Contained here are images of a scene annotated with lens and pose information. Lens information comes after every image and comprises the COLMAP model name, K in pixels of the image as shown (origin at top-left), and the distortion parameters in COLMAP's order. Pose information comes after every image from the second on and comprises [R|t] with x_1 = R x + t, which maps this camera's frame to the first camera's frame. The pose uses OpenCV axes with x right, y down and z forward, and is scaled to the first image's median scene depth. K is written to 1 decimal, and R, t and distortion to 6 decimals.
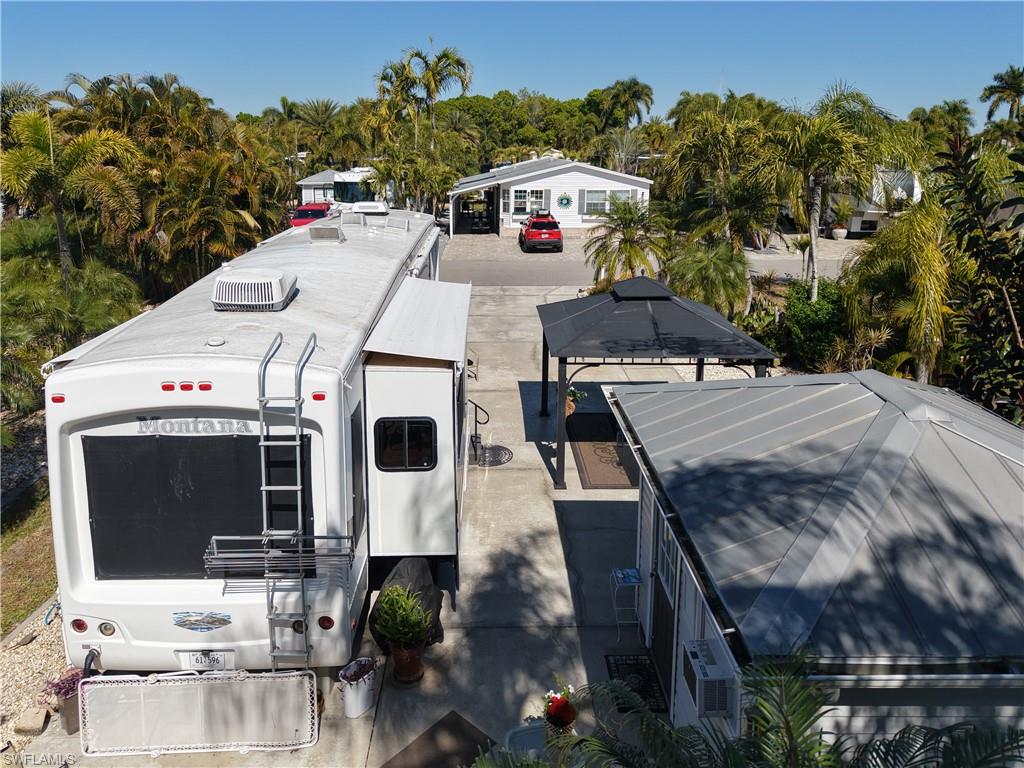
lens RADIAL K [[722.1, 0, 481.5], [0, 722.1, 258.4], [0, 0, 1]] dist [0.002428, -0.001408]
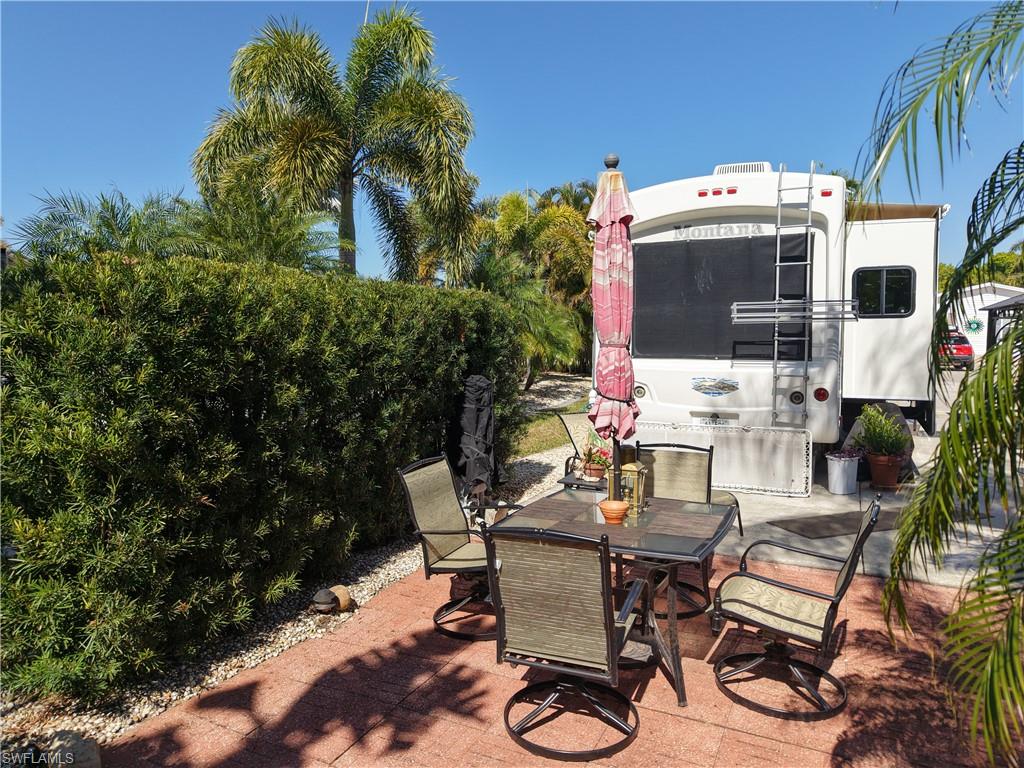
lens RADIAL K [[683.9, 0, 512.0], [0, 683.9, 384.0], [0, 0, 1]] dist [0.002496, -0.002381]
pose [[0.895435, 0.030403, -0.444153, -0.170694], [-0.060804, 0.996668, -0.054361, 0.584704], [0.441021, 0.075683, 0.894300, -0.236362]]
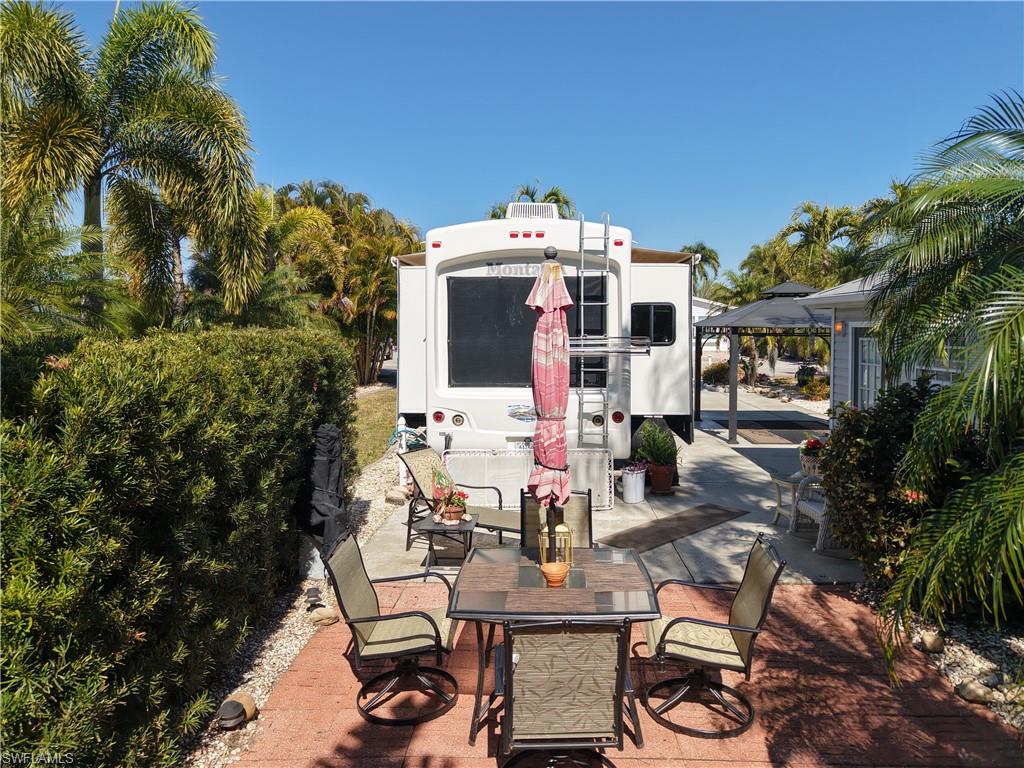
lens RADIAL K [[692.3, 0, 520.3], [0, 692.3, 350.3], [0, 0, 1]] dist [0.032049, -0.038351]
pose [[0.999080, -0.001698, -0.042860, -0.345273], [-0.002889, 0.994283, -0.106742, 0.523646], [0.042796, 0.106768, 0.993363, -0.319476]]
